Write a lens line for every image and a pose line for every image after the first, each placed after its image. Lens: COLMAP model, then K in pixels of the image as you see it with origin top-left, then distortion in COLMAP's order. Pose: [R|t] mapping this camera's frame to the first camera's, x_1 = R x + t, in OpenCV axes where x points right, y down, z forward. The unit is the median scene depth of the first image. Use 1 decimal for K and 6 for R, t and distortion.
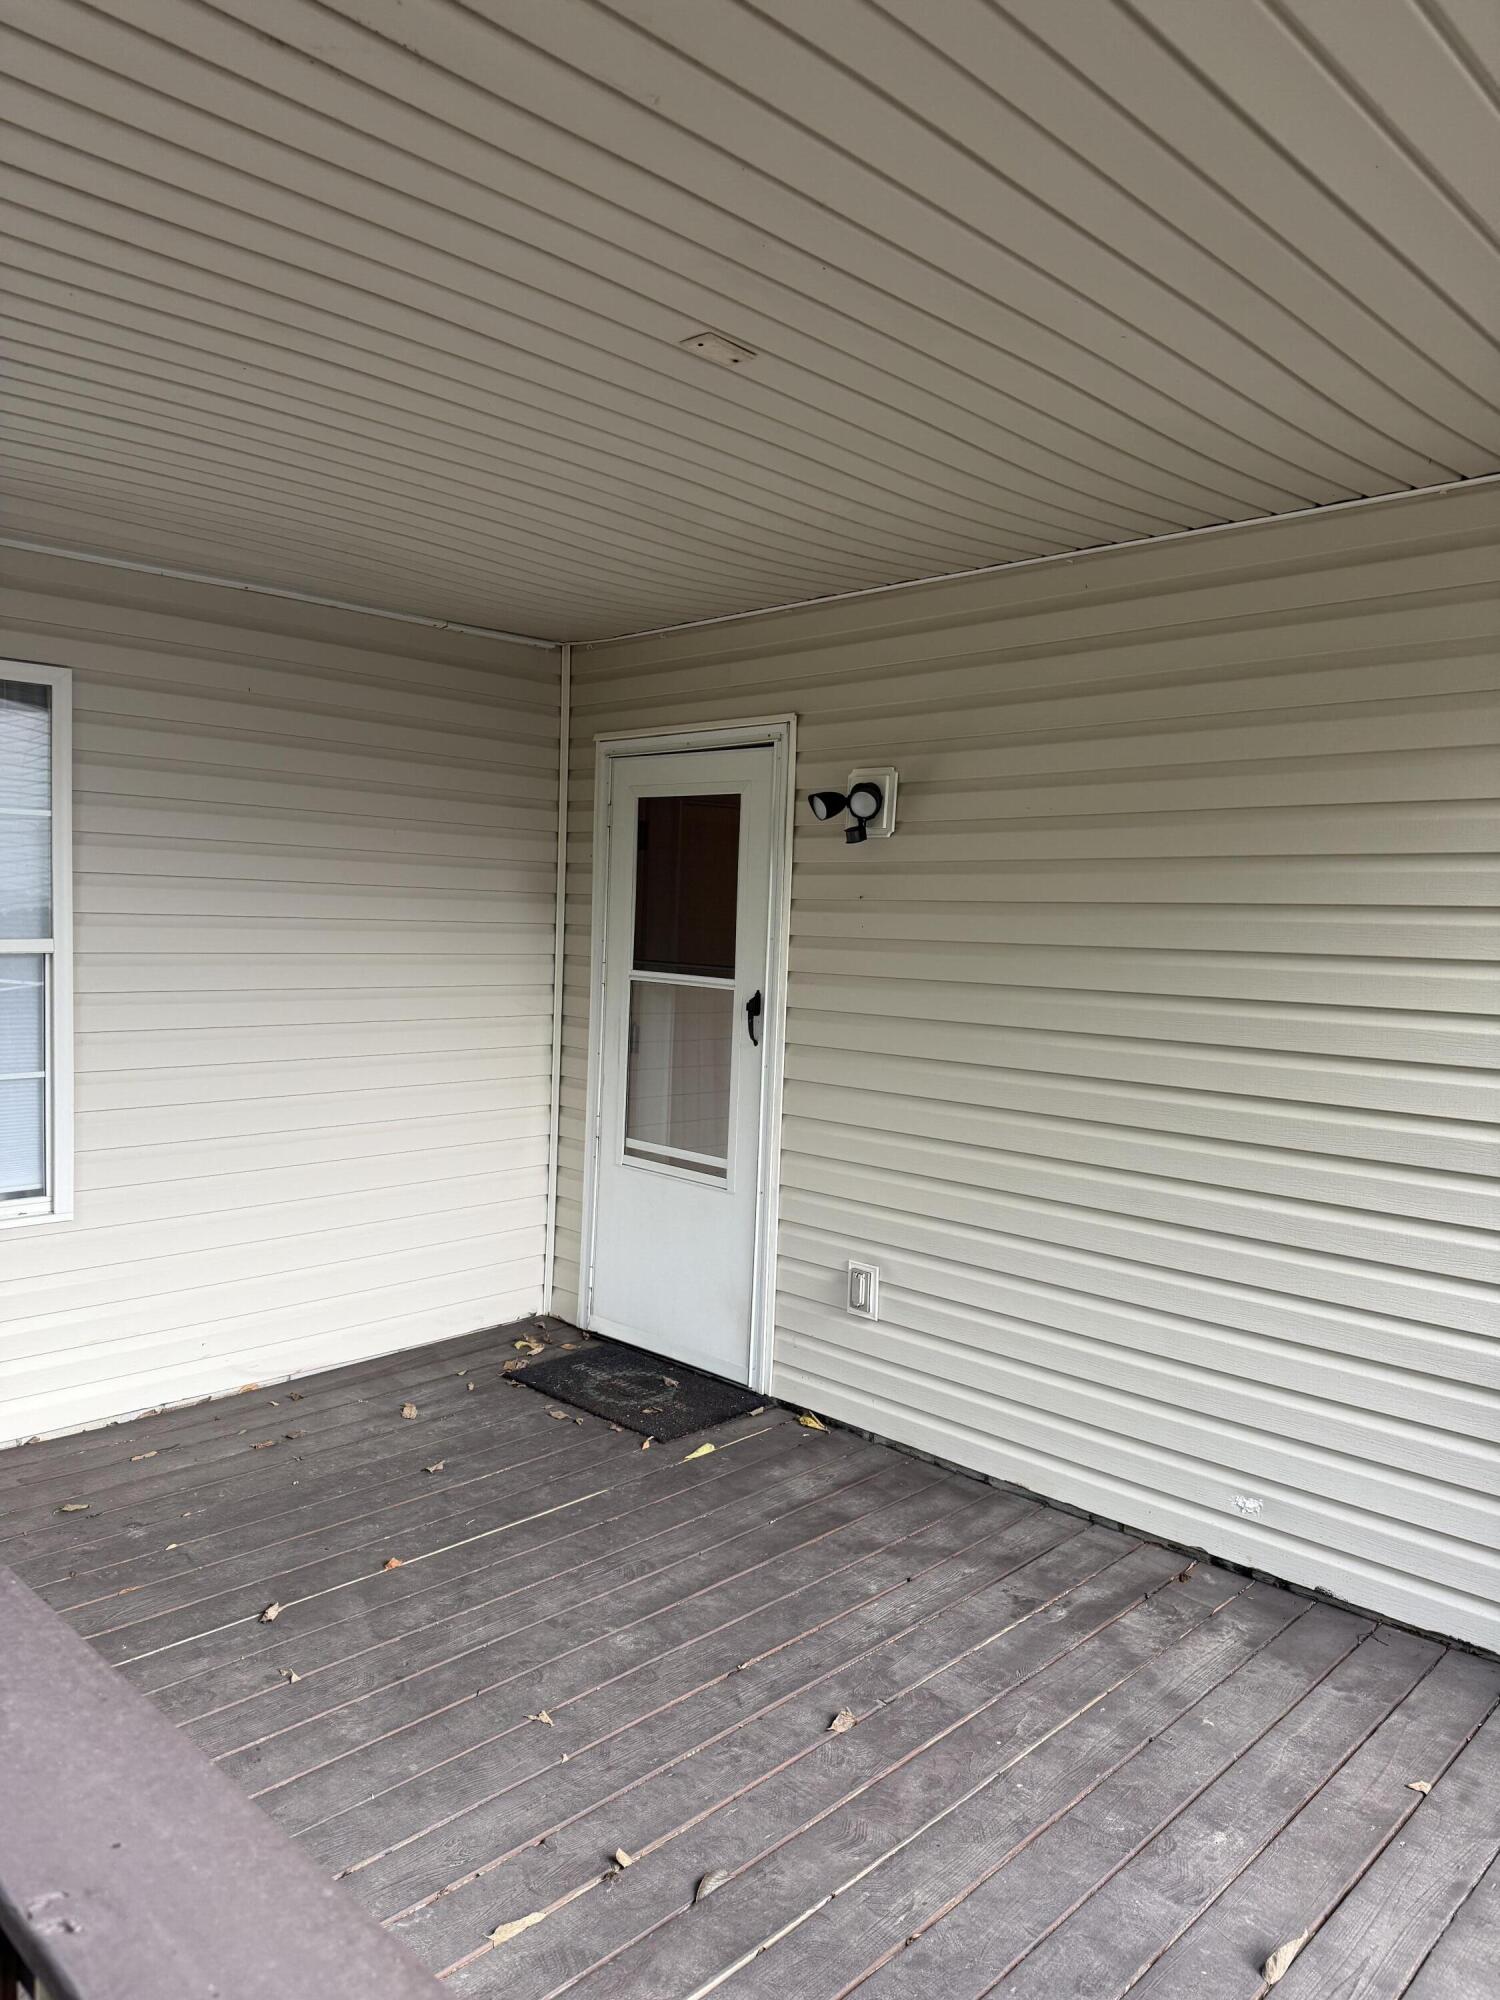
lens RADIAL K [[1405.1, 0, 770.2], [0, 1405.1, 999.2], [0, 0, 1]] dist [0.157360, -0.240462]
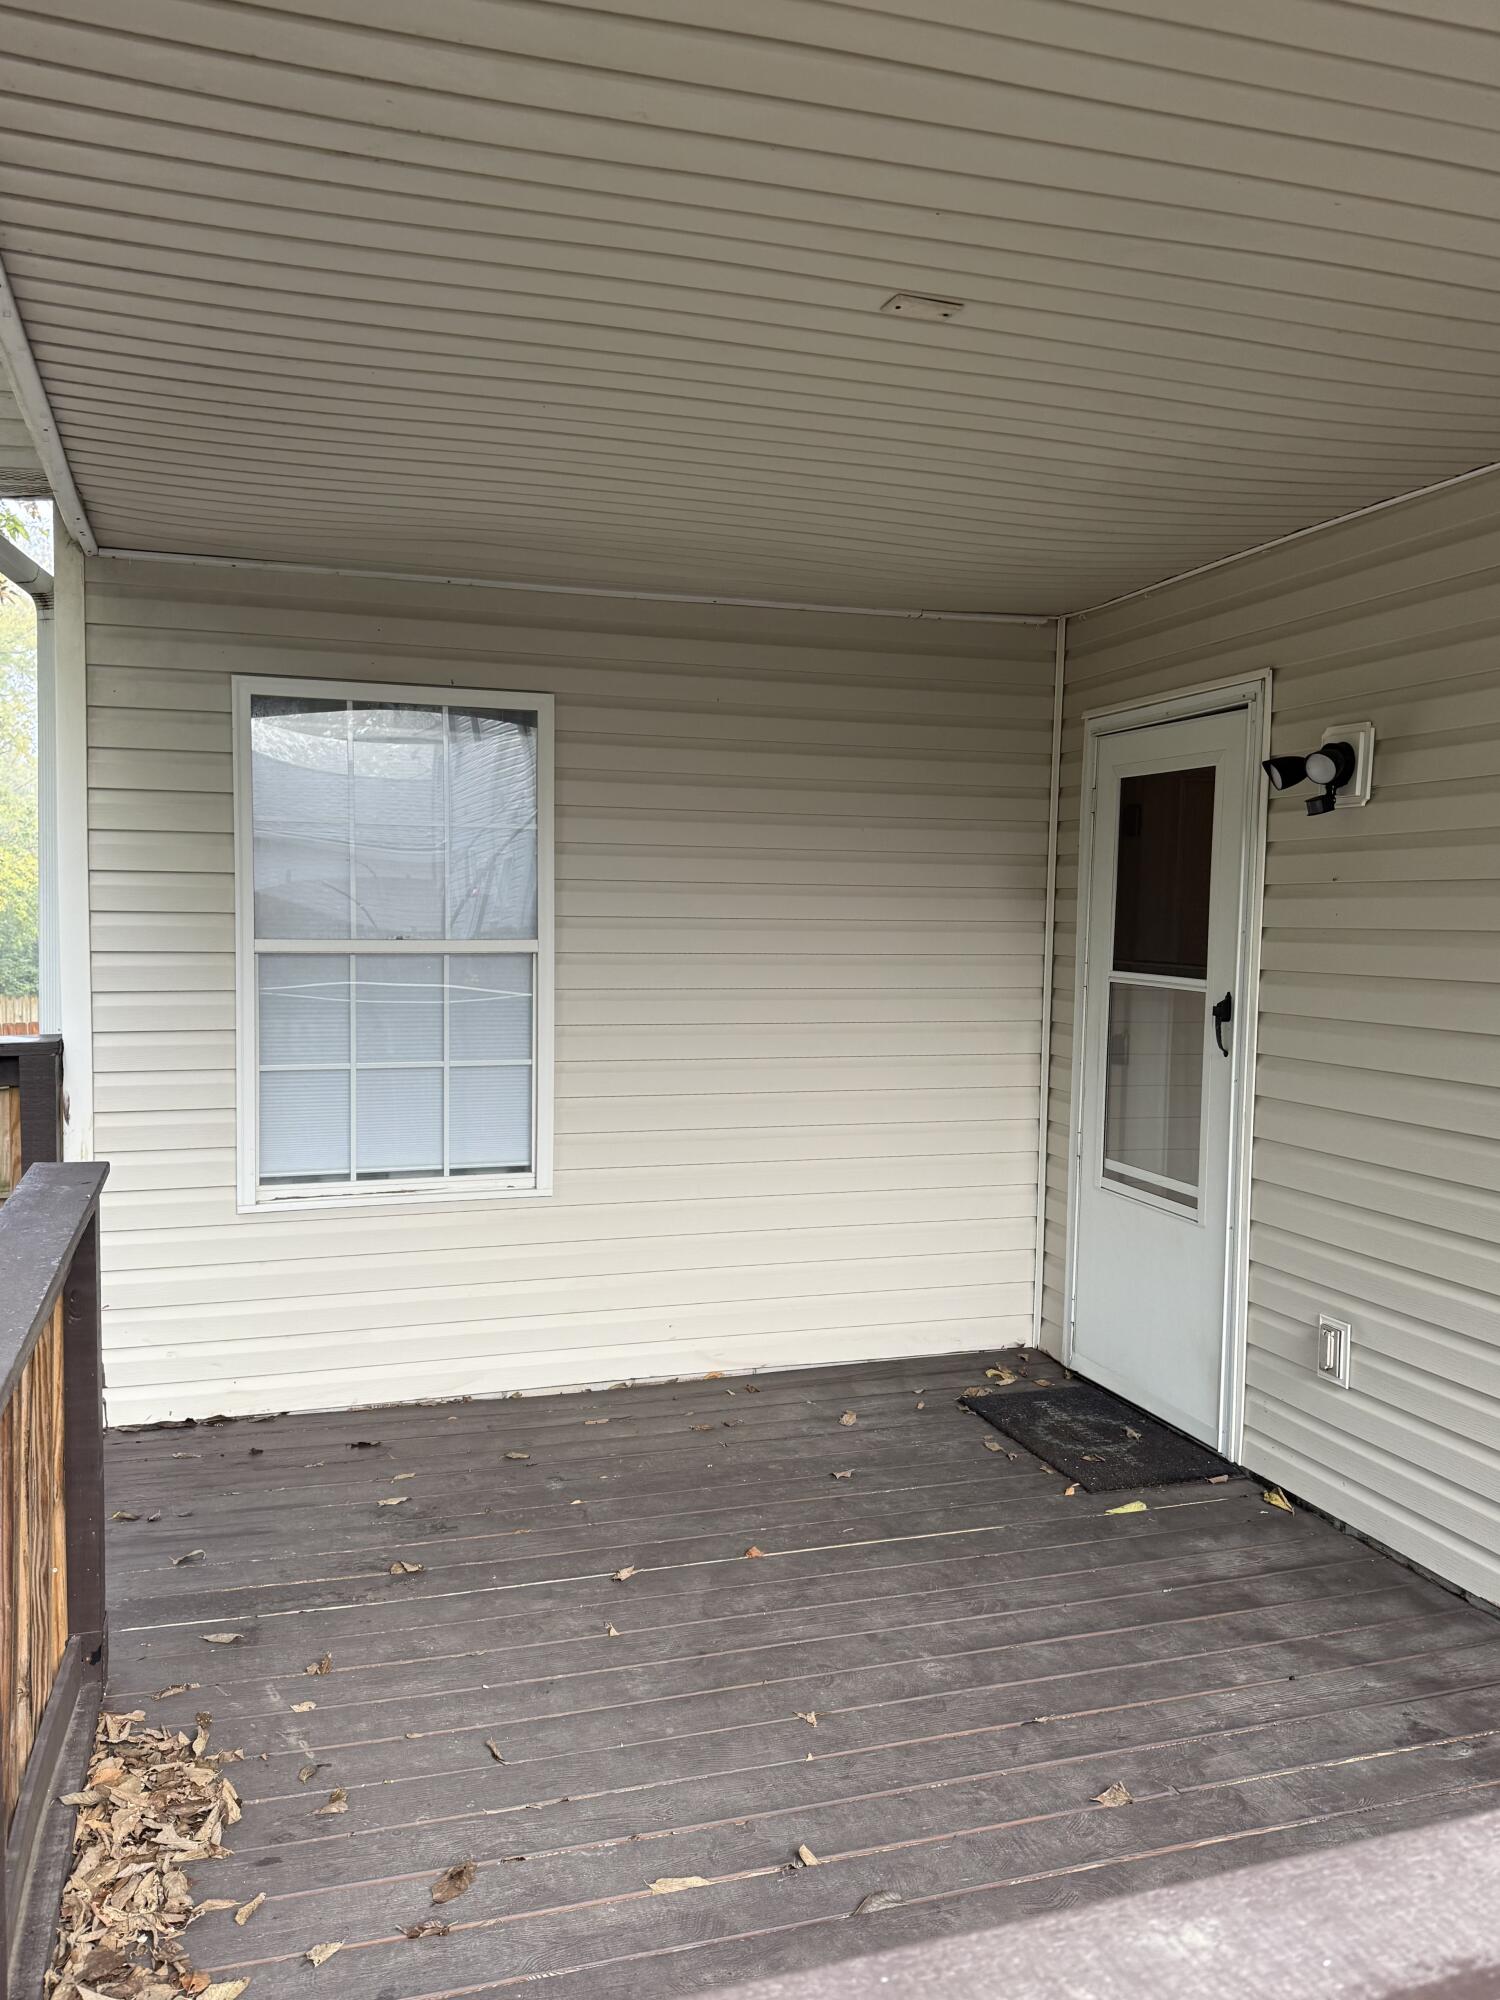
lens RADIAL K [[1567.4, 0, 750.0], [0, 1567.4, 1000.0], [0, 0, 1]] dist [0.104939, -0.167717]
pose [[0.887891, 0.008488, -0.459976, 0.189580], [-0.014297, 0.999856, -0.009146, 0.012174], [0.459833, 0.014697, 0.887884, 0.005839]]
